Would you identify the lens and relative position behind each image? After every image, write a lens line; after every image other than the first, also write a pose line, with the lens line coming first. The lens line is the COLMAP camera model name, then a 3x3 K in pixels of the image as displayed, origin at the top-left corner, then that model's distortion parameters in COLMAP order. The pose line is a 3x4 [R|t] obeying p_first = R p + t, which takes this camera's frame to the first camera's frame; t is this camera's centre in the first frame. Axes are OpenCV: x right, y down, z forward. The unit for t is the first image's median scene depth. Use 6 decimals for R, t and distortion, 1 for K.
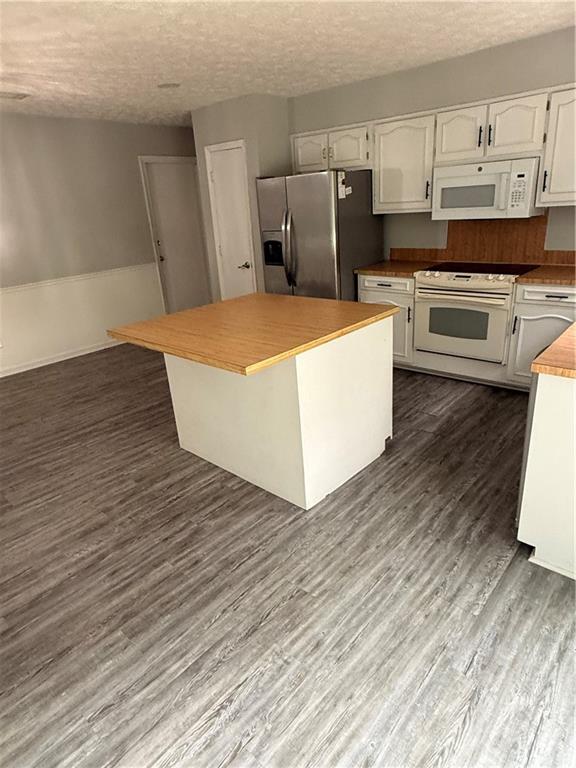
lens RADIAL K [[473.0, 0, 282.9], [0, 473.0, 383.4], [0, 0, 1]] dist [-0.000467, 0.002795]
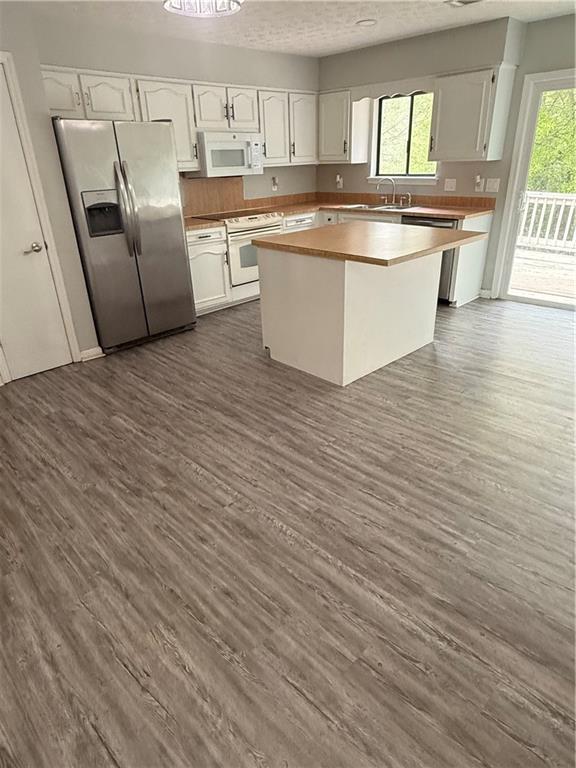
lens RADIAL K [[473.0, 0, 281.5], [0, 473.0, 384.6], [0, 0, 1]] dist [-0.000467, 0.002795]
pose [[0.053192, -0.364933, 0.929513, -1.063277], [0.393751, 0.863078, 0.316317, -0.217210], [-0.917677, 0.349171, 0.189602, 0.859359]]
